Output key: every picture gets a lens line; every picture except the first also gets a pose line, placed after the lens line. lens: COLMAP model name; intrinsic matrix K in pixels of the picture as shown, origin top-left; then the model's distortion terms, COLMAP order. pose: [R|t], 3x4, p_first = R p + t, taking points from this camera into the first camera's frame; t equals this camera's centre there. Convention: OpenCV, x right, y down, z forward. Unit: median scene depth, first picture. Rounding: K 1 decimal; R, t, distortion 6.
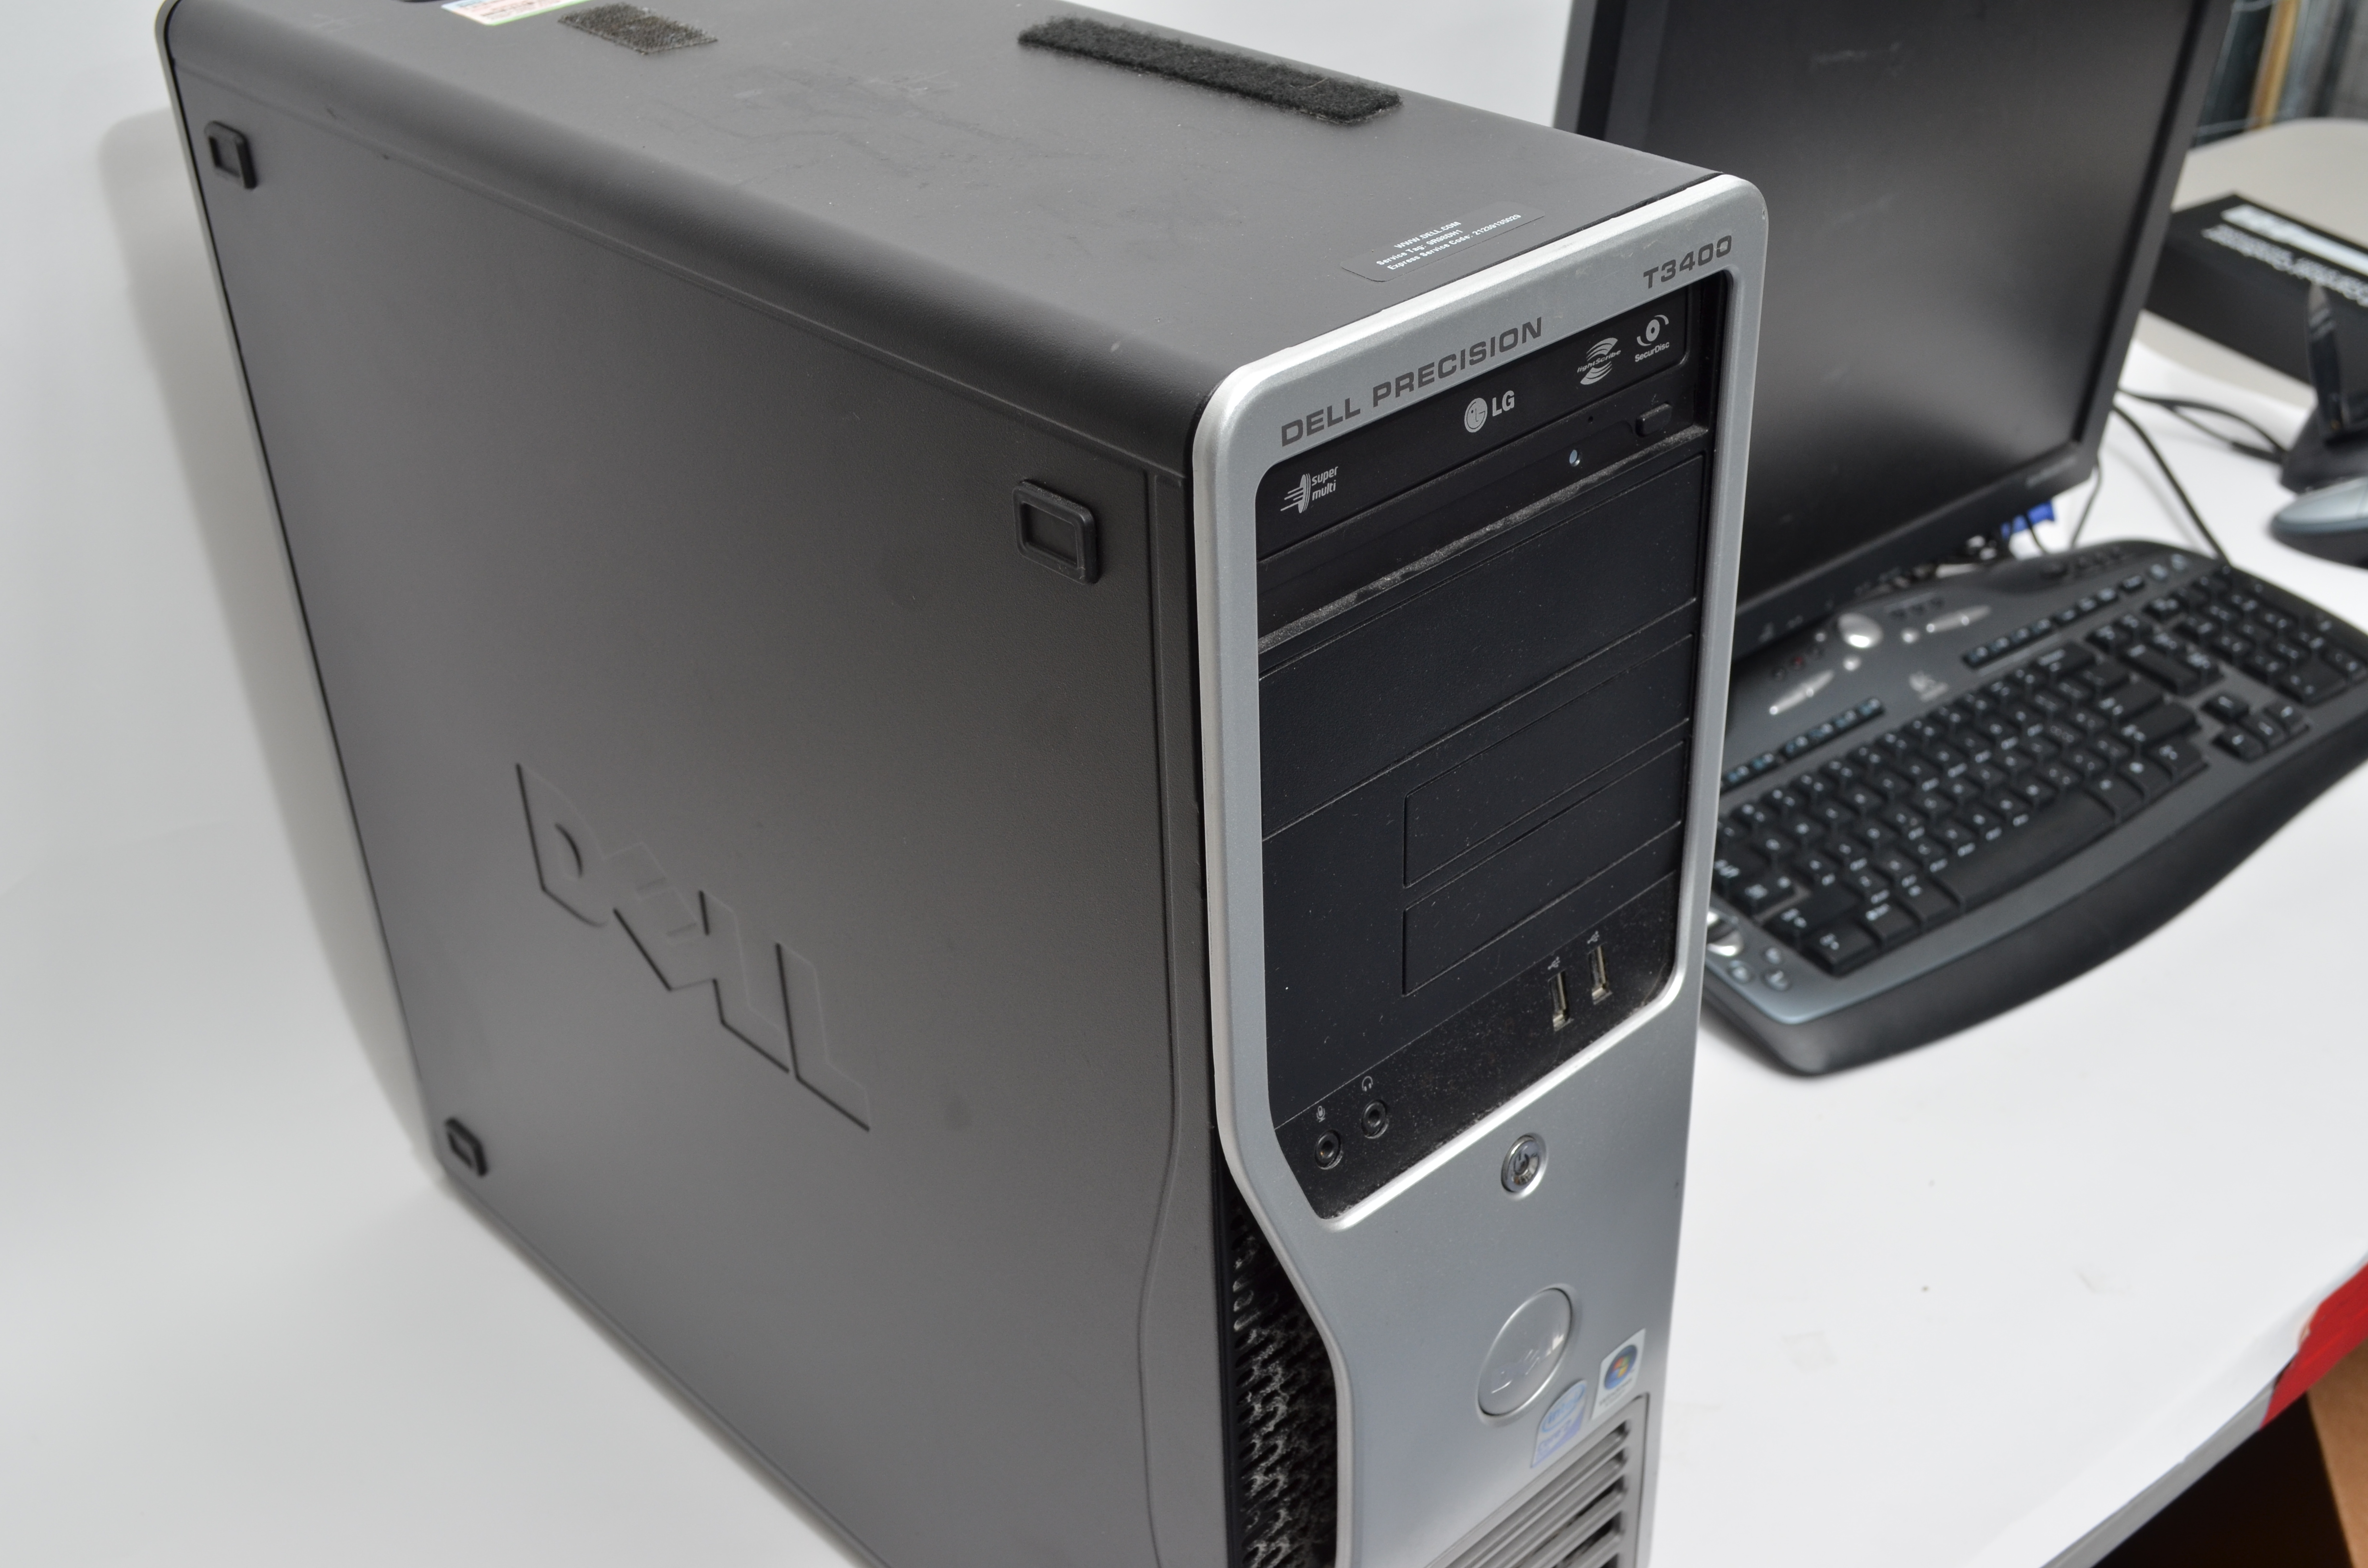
lens RADIAL K [[2545.1, 0, 1184.0], [0, 2545.1, 784.0], [0, 0, 1]] dist [-0.018019, -0.009130]
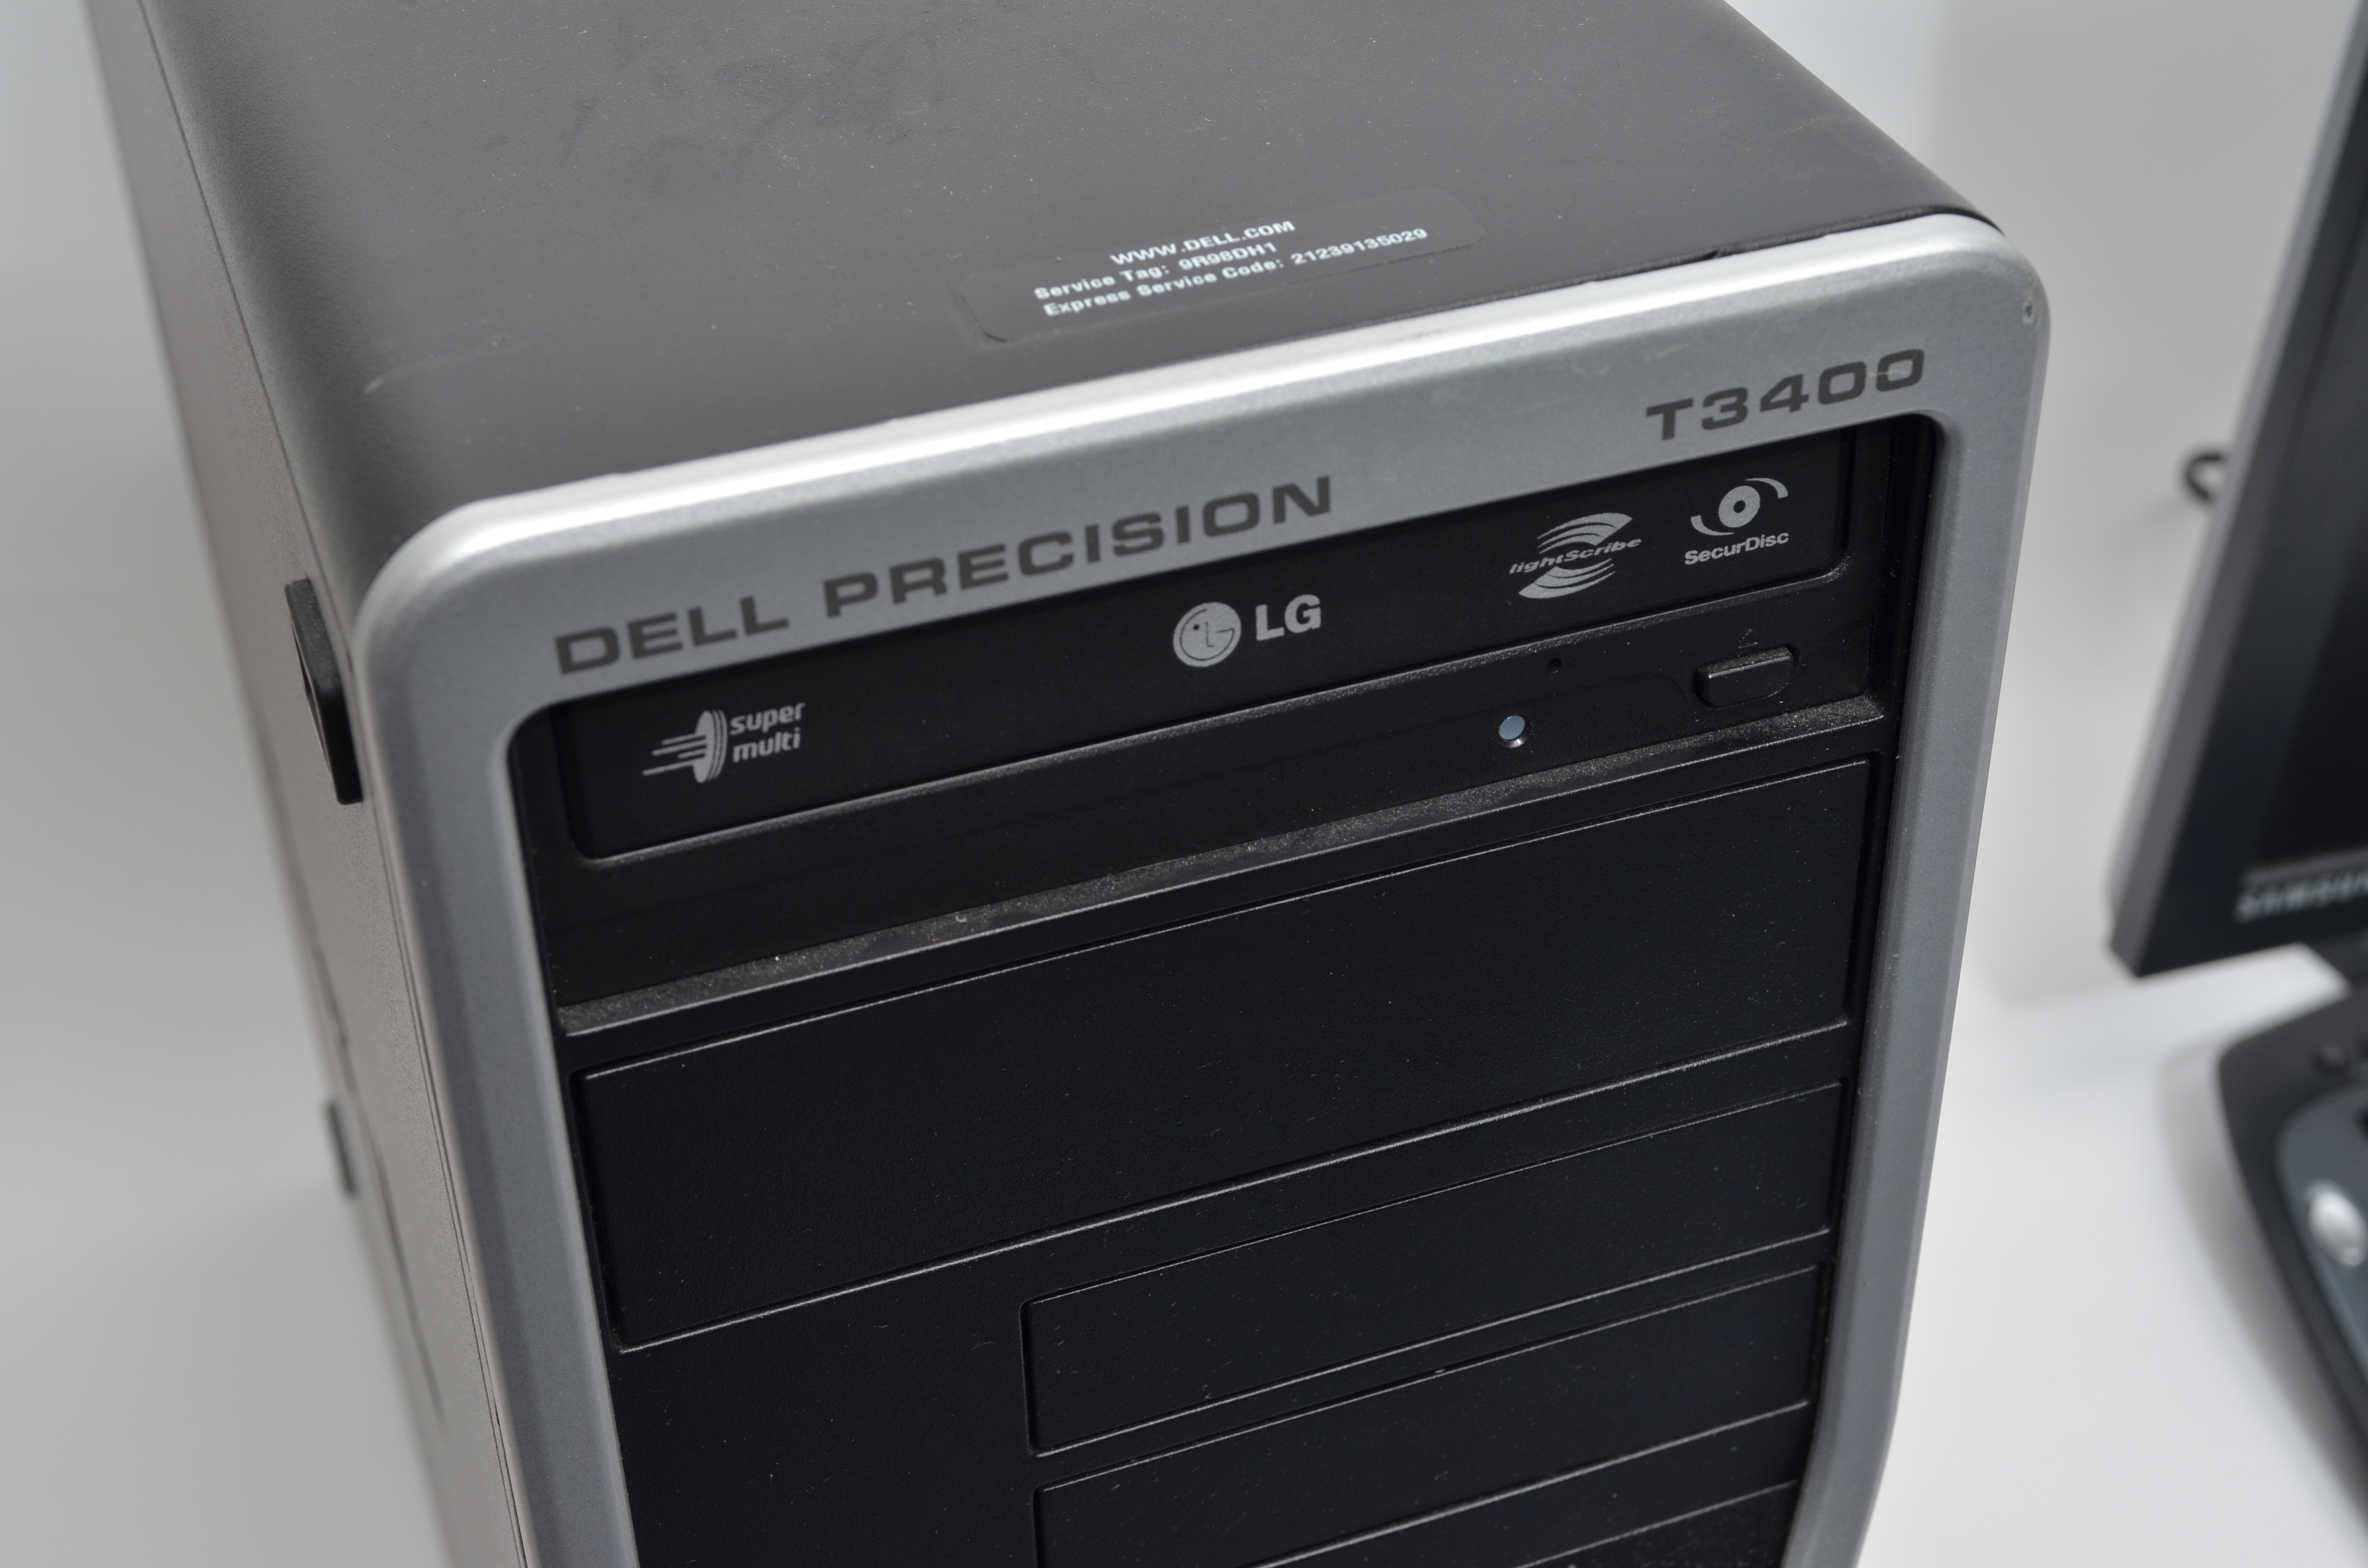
lens RADIAL K [[3478.4, 0, 1184.0], [0, 3478.4, 784.0], [0, 0, 1]] dist [-0.010273, -0.008088]
pose [[0.919609, 0.243328, -0.308401, 0.314234], [-0.215038, 0.968807, 0.123172, -0.193970], [0.328752, -0.046952, 0.943248, 0.370154]]
